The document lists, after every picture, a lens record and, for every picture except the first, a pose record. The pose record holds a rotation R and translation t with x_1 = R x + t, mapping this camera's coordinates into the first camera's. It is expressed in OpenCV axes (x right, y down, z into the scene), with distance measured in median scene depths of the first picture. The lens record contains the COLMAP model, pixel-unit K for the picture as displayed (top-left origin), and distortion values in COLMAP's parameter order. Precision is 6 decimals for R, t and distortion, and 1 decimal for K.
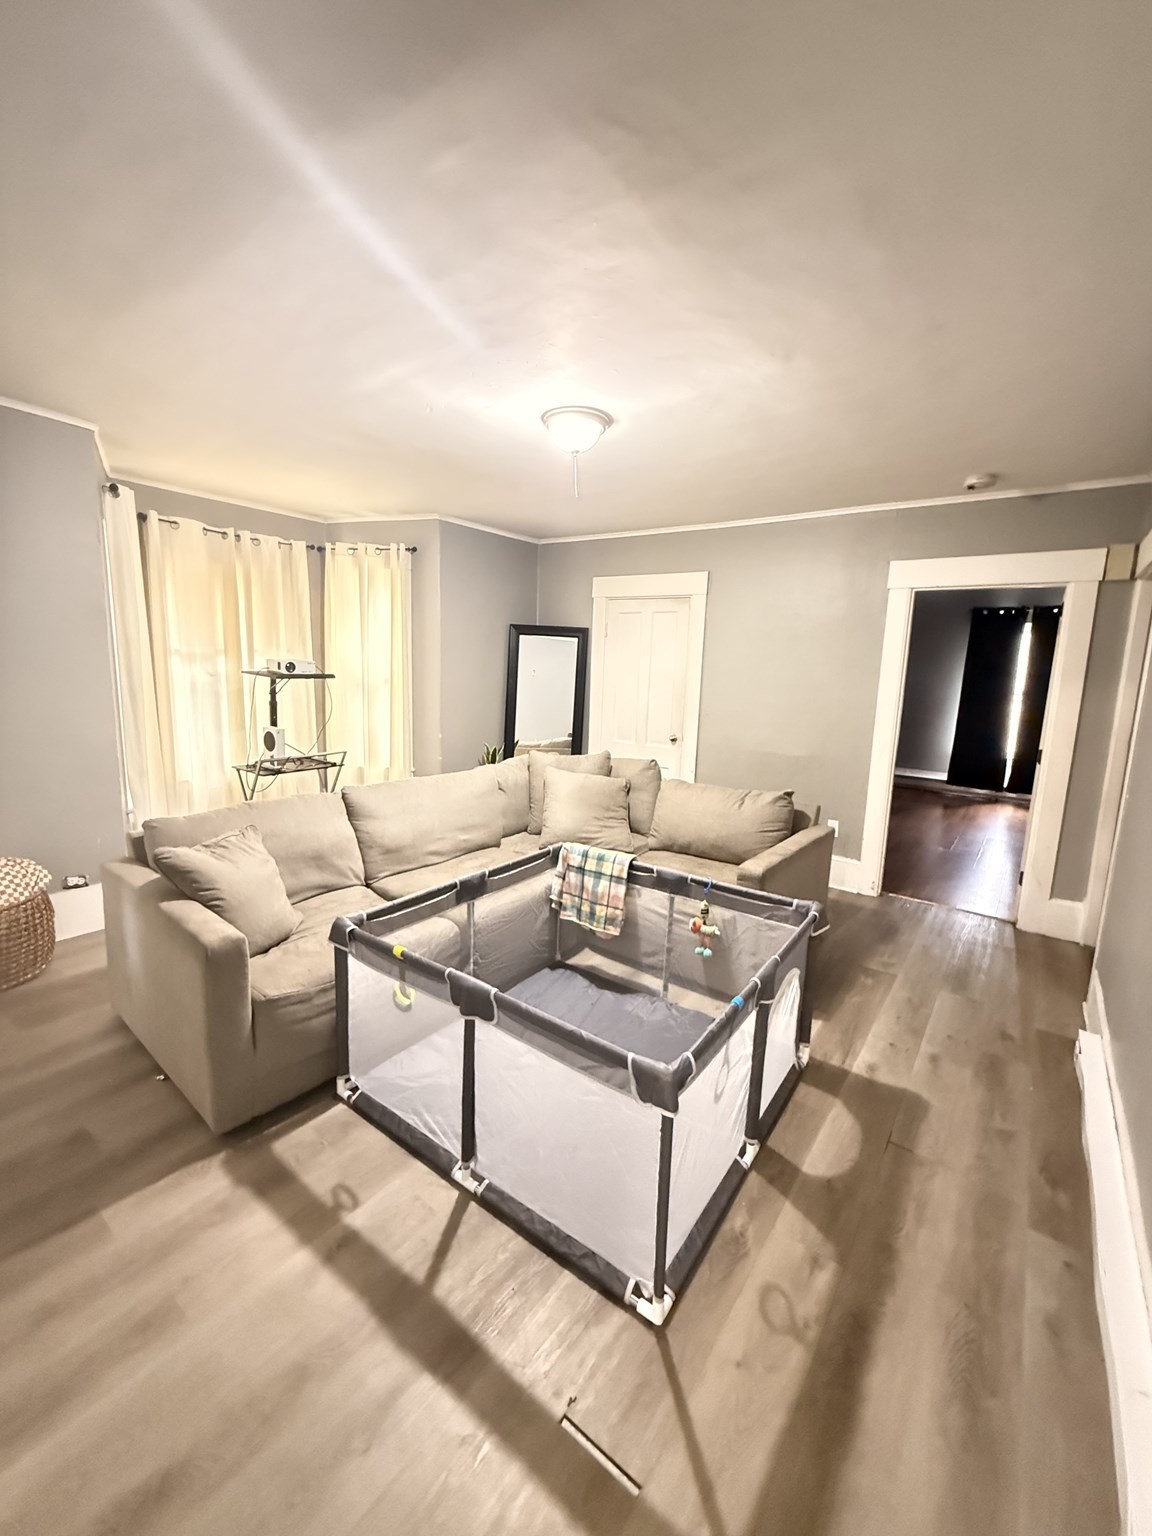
lens RADIAL K [[614.2, 0, 580.4], [0, 614.2, 767.0], [0, 0, 1]] dist [0.003123, -0.000131]
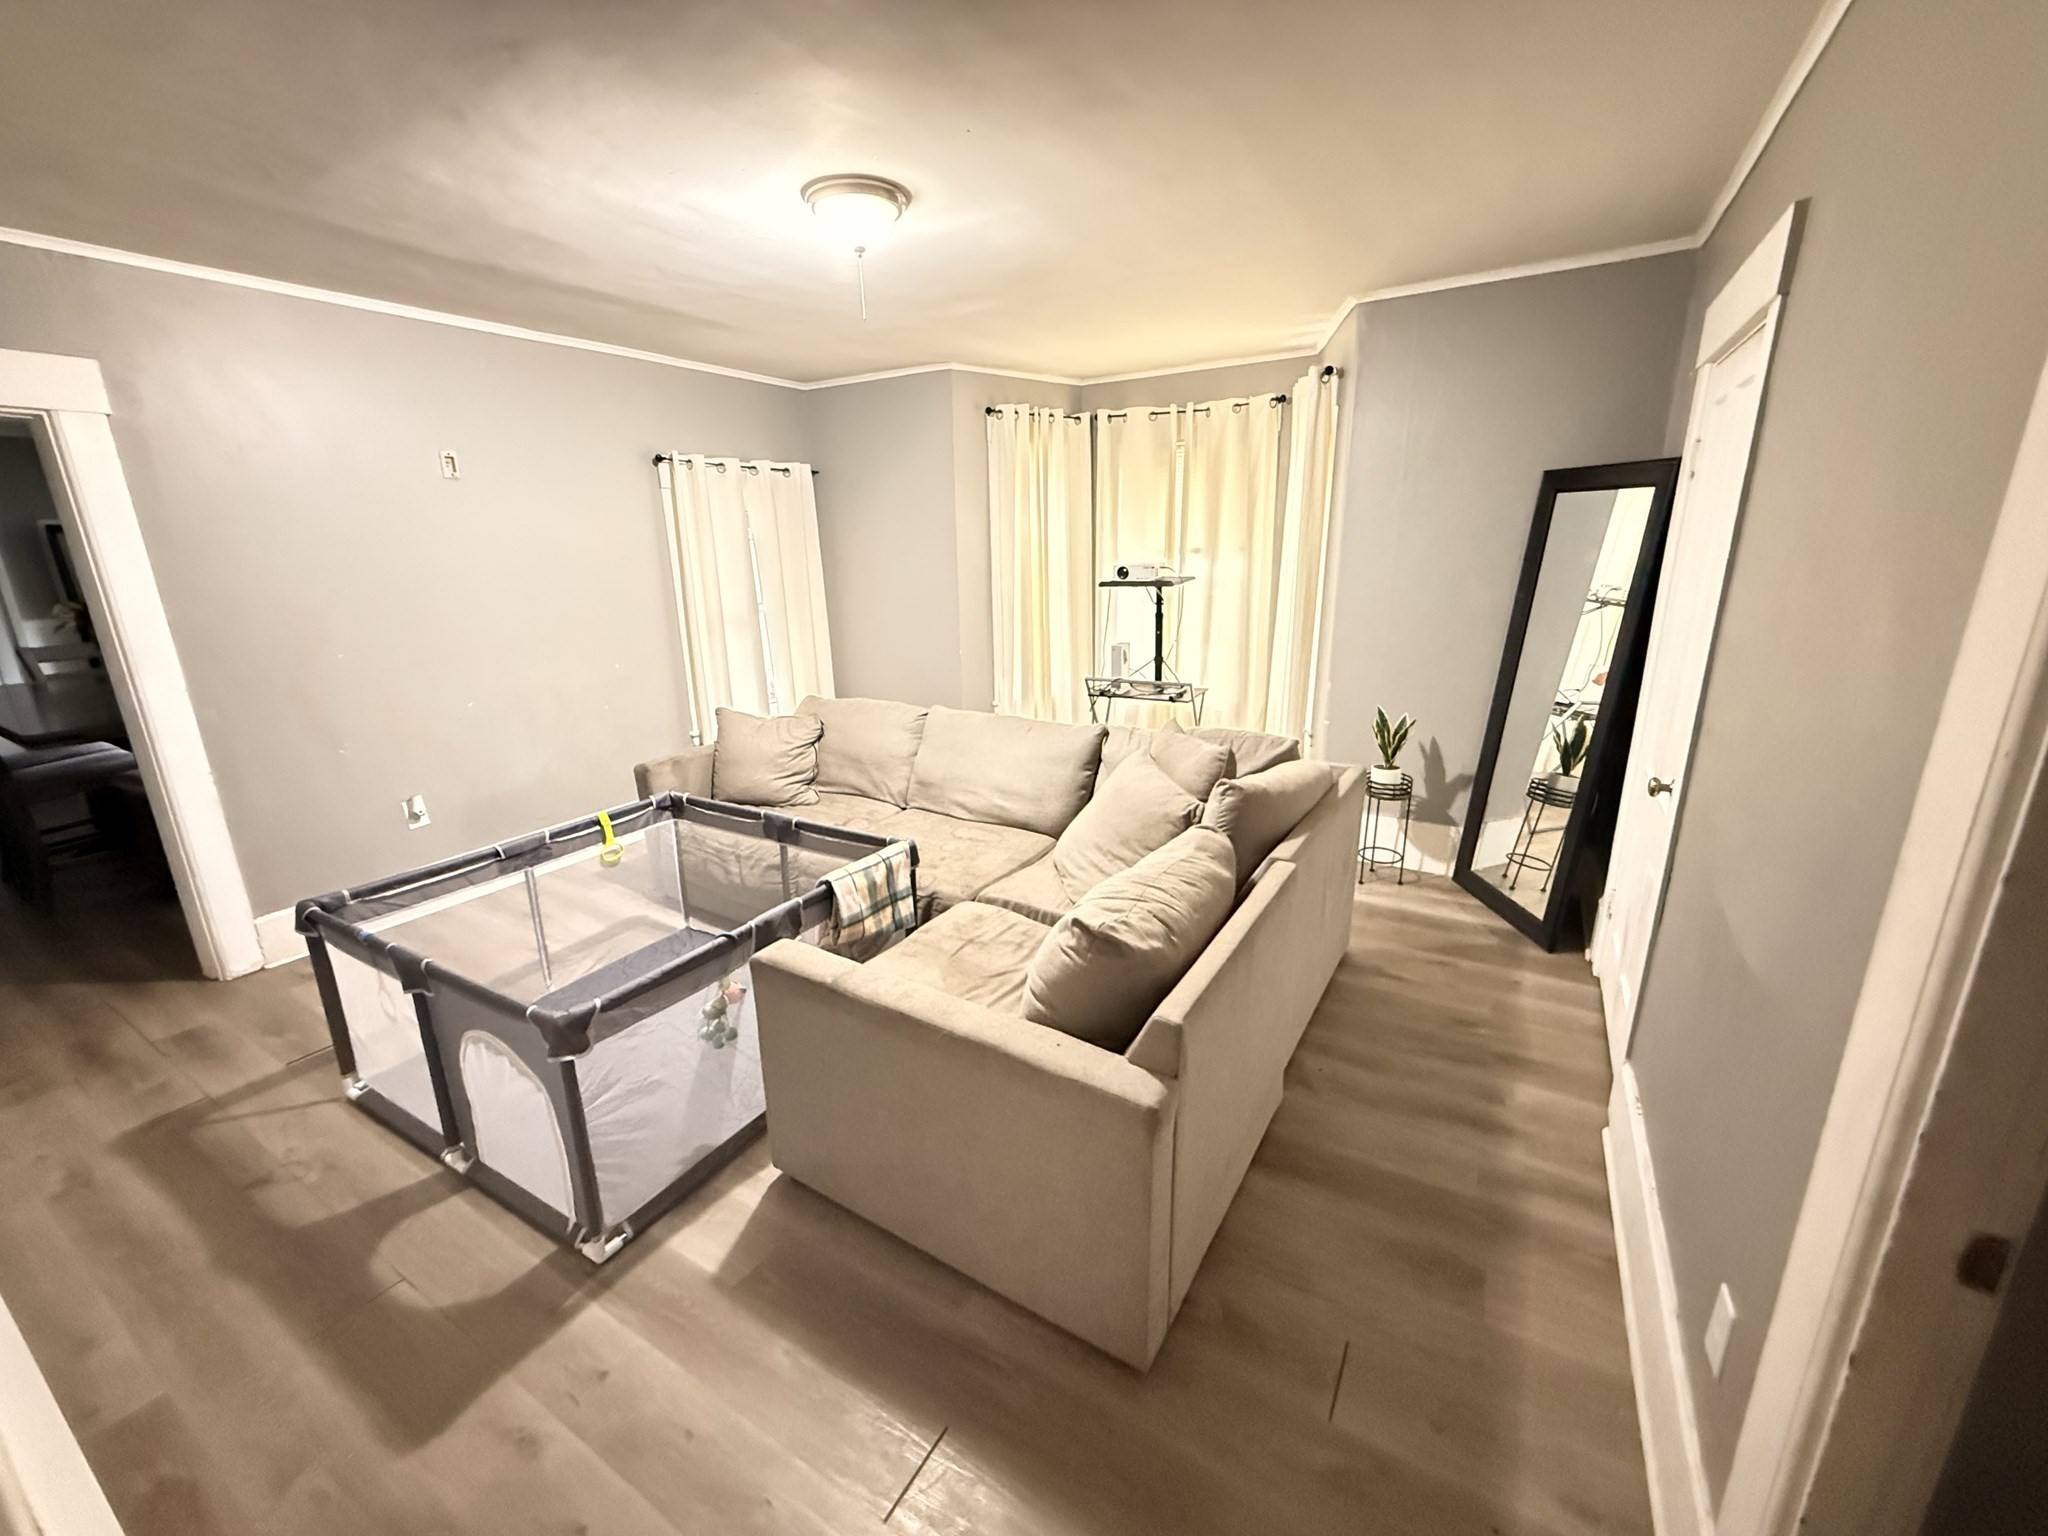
lens RADIAL K [[819.0, 0, 1026.8], [0, 819.0, 768.2], [0, 0, 1]] dist [0.003123, -0.000131]
pose [[0.099786, 0.234640, -0.966947, 0.794925], [-0.135021, 0.966002, 0.220477, -0.158054], [0.985805, 0.108558, 0.128075, 0.896376]]
